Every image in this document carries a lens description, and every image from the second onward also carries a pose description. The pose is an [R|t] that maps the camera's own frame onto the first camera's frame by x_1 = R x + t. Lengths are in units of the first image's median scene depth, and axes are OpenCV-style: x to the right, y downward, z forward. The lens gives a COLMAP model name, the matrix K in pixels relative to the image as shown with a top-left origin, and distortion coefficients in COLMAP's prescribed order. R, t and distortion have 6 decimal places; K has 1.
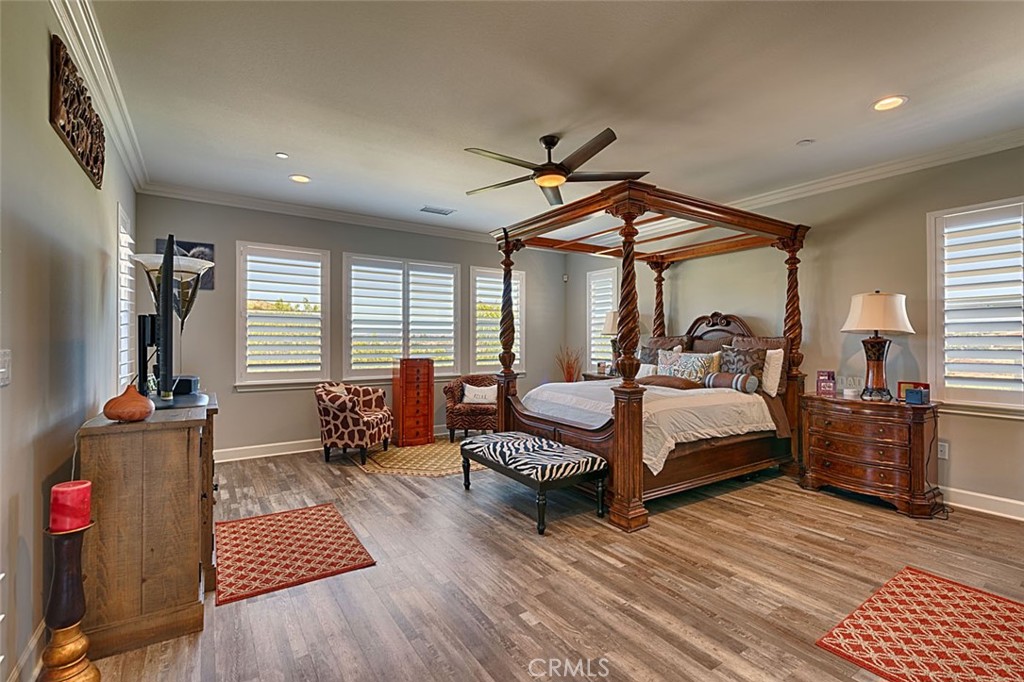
lens RADIAL K [[446.5, 0, 517.5], [0, 446.5, 343.2], [0, 0, 1]] dist [0.002609, -0.000299]
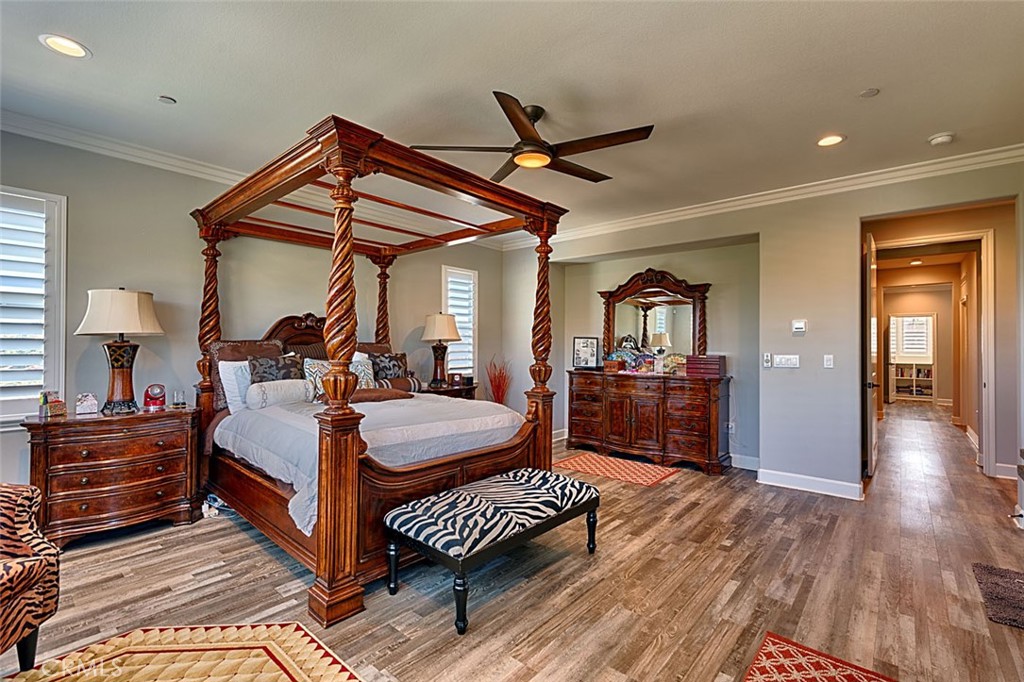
lens RADIAL K [[446.5, 0, 521.1], [0, 446.5, 337.8], [0, 0, 1]] dist [0.002609, -0.000299]
pose [[-0.251346, 0.014332, 0.967791, -0.735671], [-0.003841, 0.999868, -0.015804, -0.014883], [-0.967890, -0.007690, -0.251258, 1.216280]]
